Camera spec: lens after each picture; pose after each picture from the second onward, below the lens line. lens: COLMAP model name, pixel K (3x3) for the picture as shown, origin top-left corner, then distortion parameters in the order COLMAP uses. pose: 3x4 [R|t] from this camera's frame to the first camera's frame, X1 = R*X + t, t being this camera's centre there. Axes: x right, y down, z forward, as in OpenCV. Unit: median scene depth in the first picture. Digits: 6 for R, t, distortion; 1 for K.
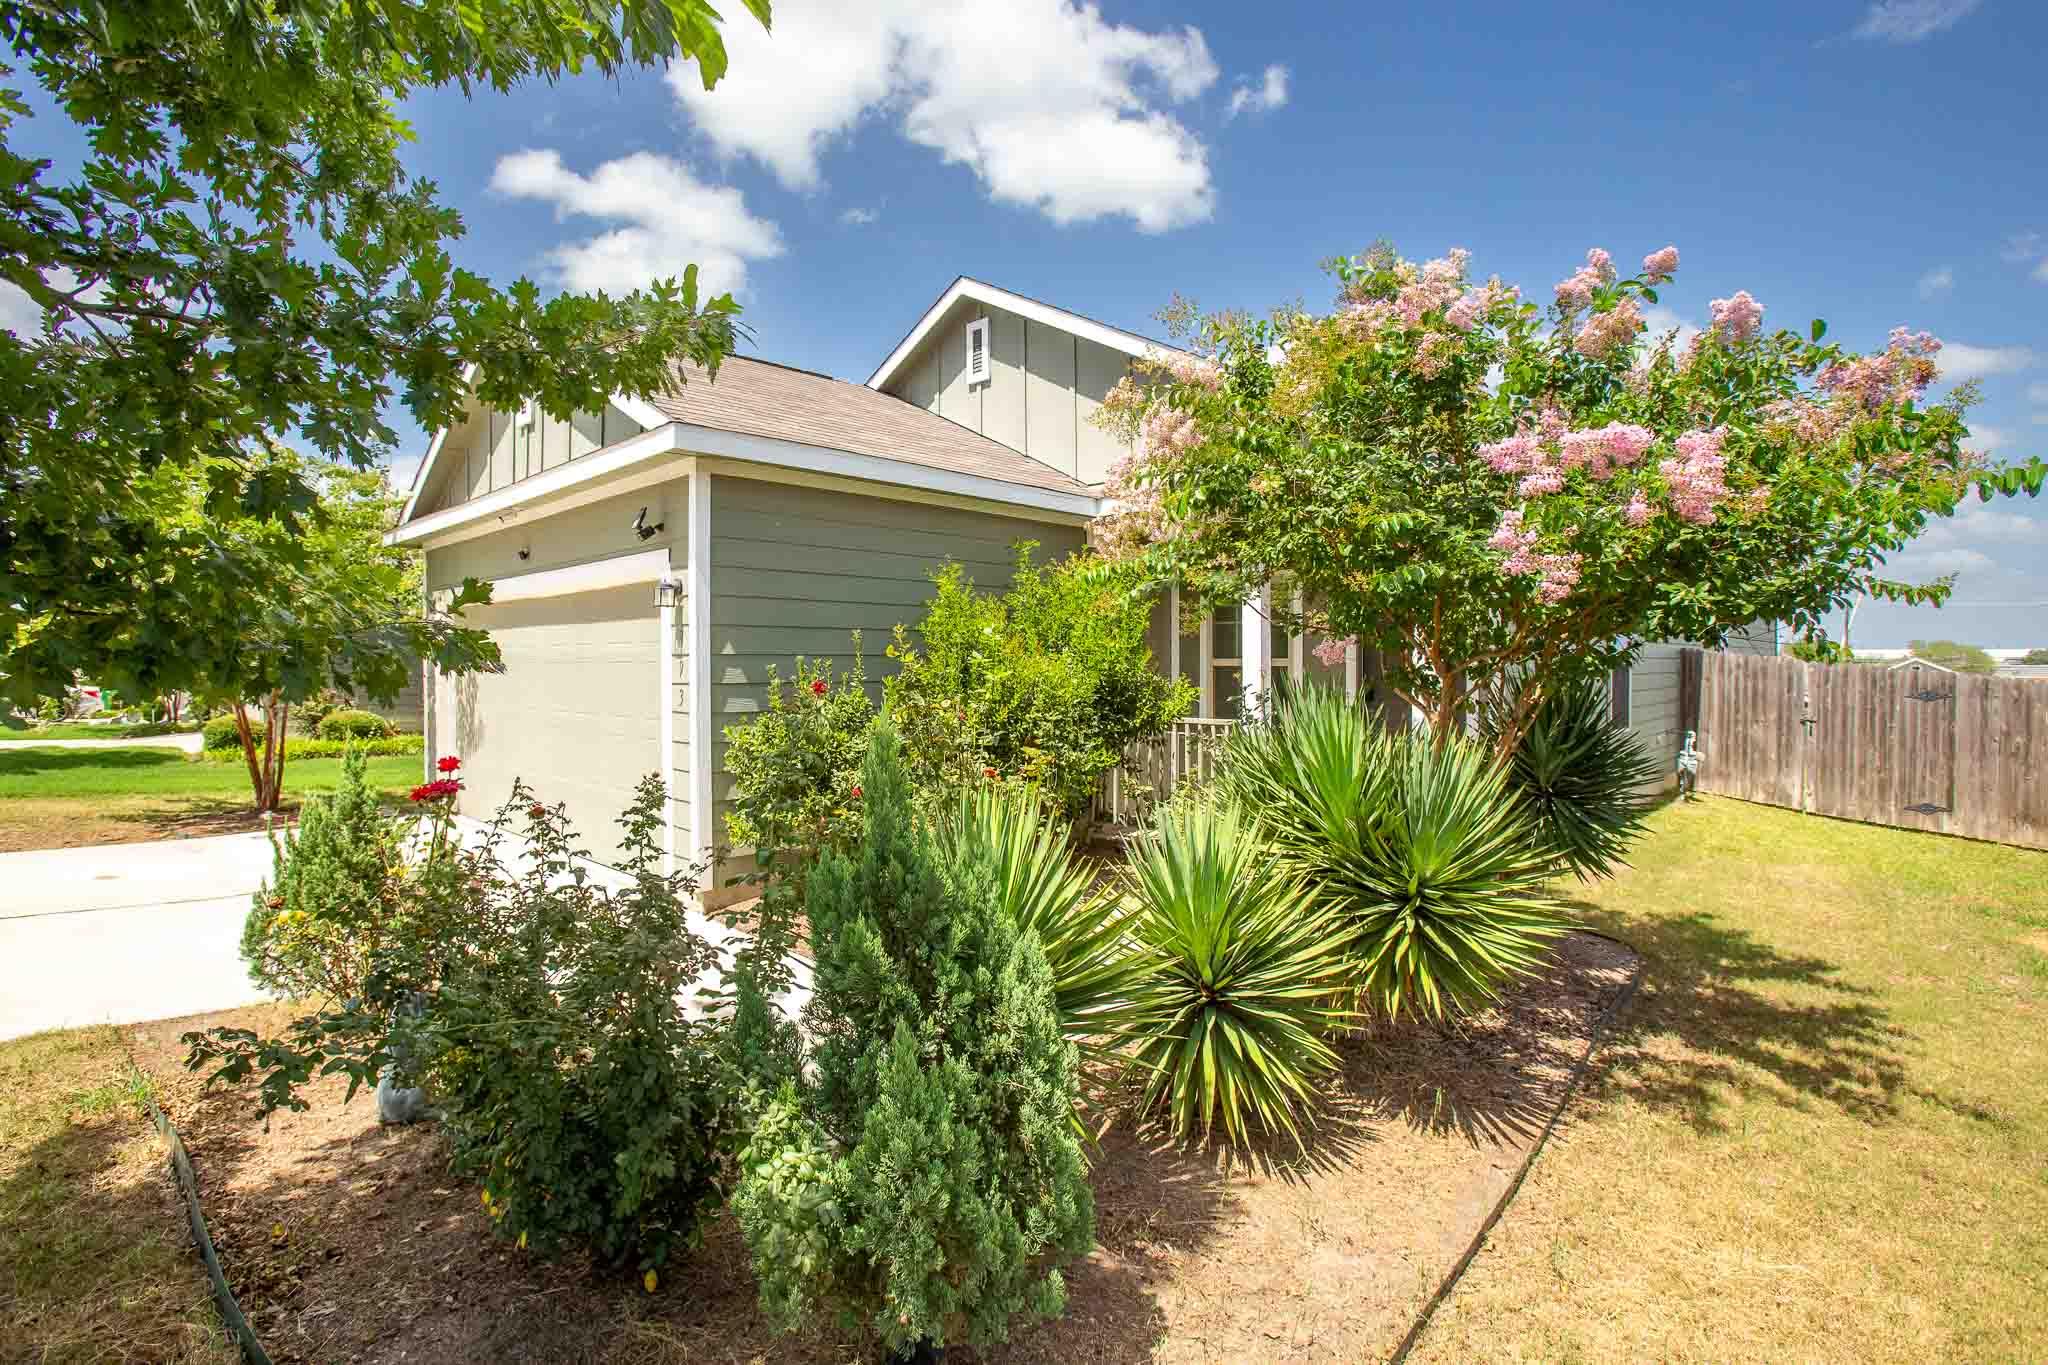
lens RADIAL K [[960.5, 0, 1026.6], [0, 960.5, 658.7], [0, 0, 1]] dist [-0.013268, 0.000190]
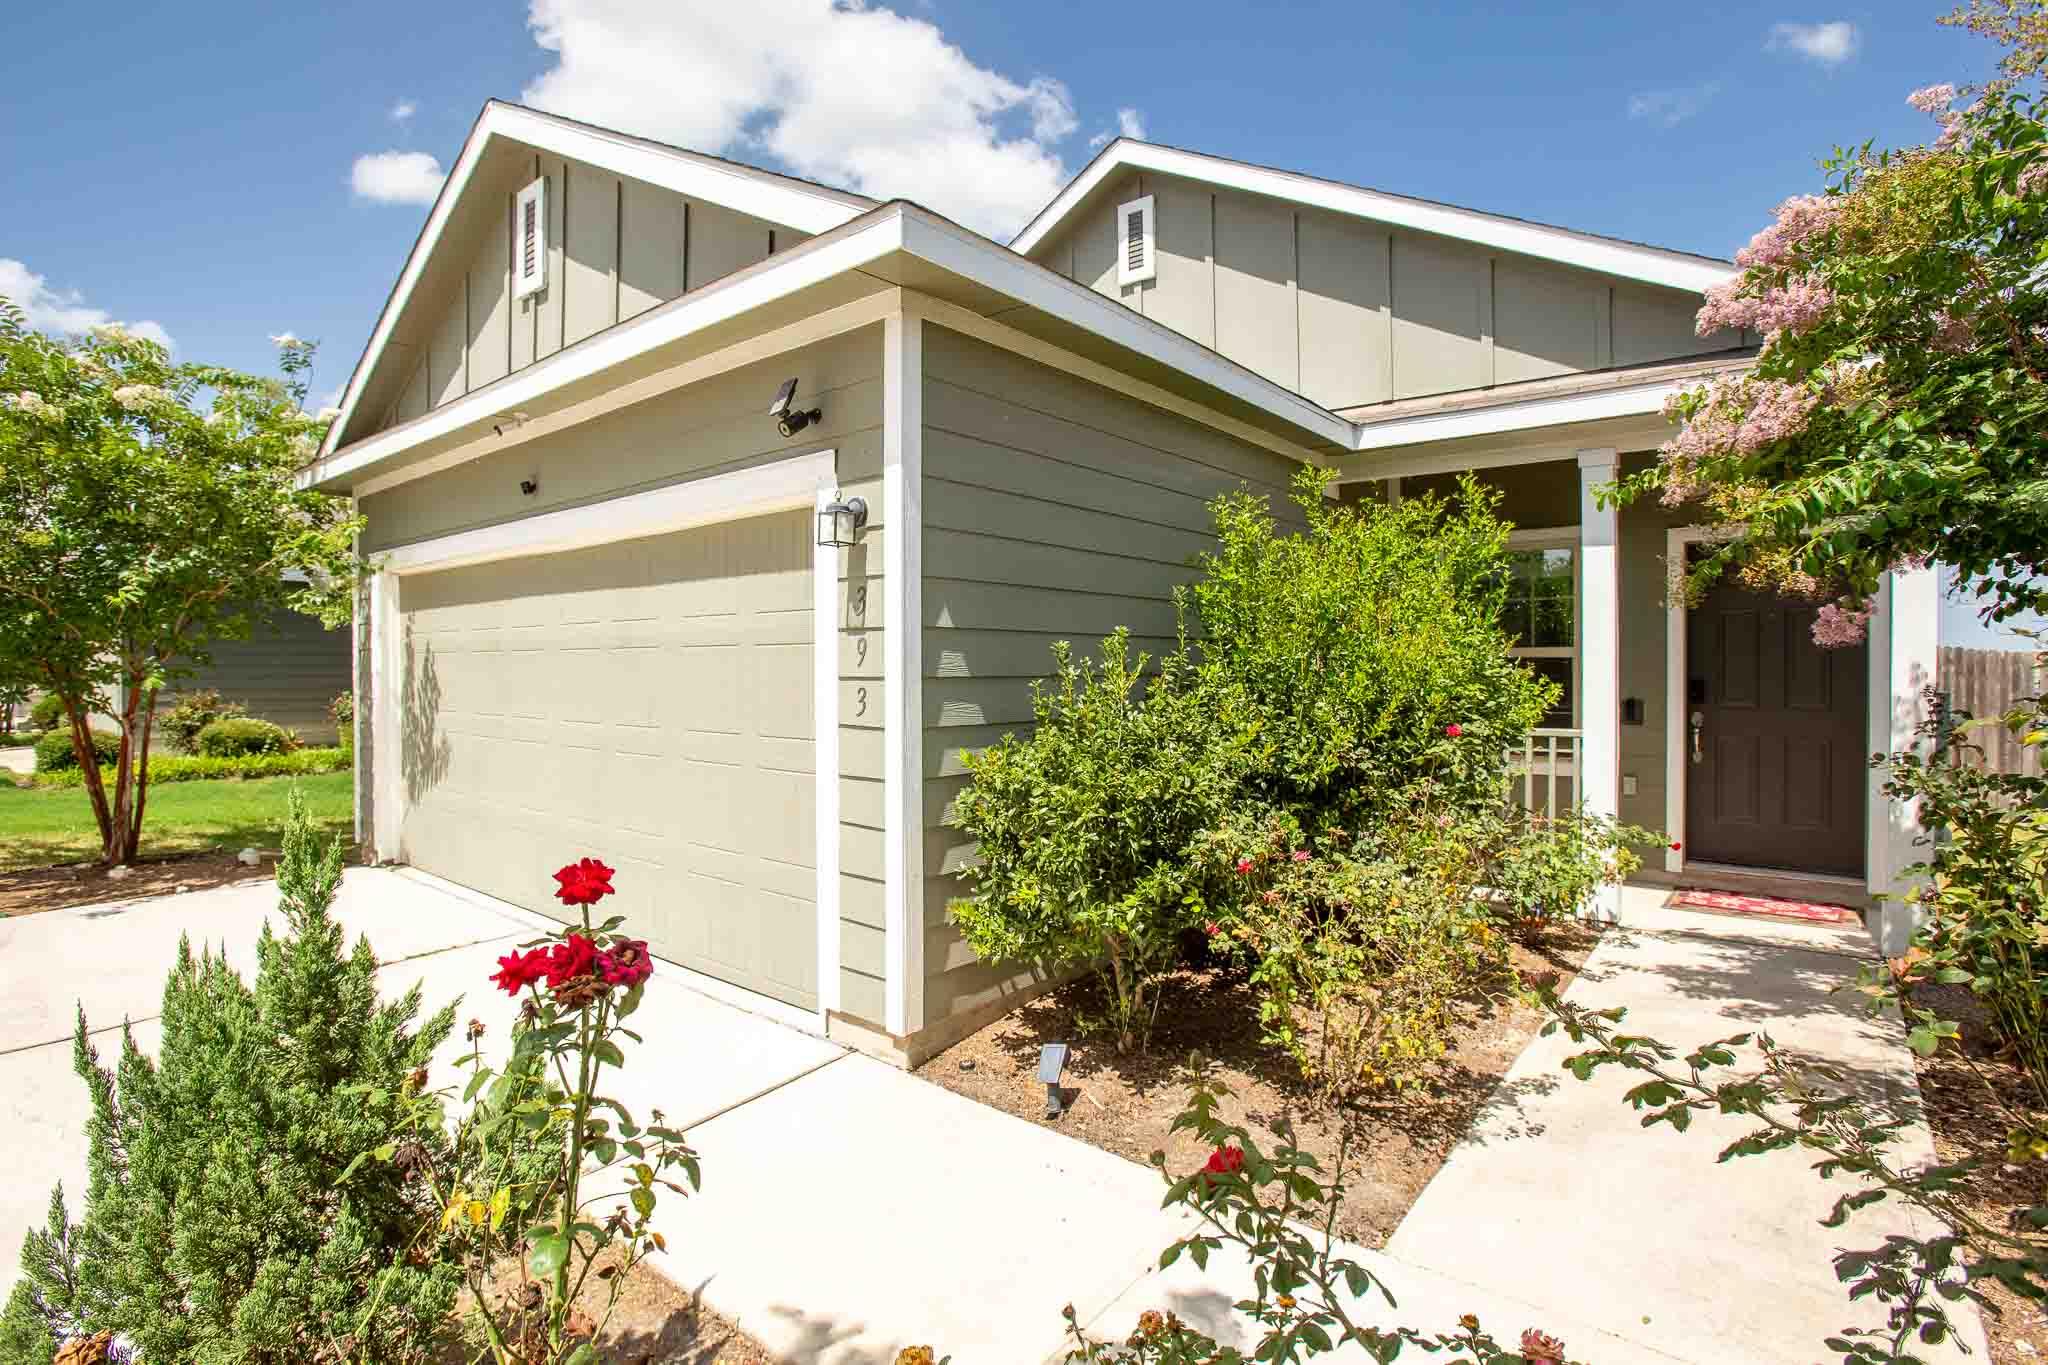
lens RADIAL K [[947.1, 0, 1025.9], [0, 947.1, 662.1], [0, 0, 1]] dist [-0.015450, 0.000109]
pose [[0.996067, 0.001209, 0.088599, -0.204399], [-0.001210, 0.999999, -0.000049, 0.010847], [-0.088599, -0.000058, 0.996067, 0.270599]]
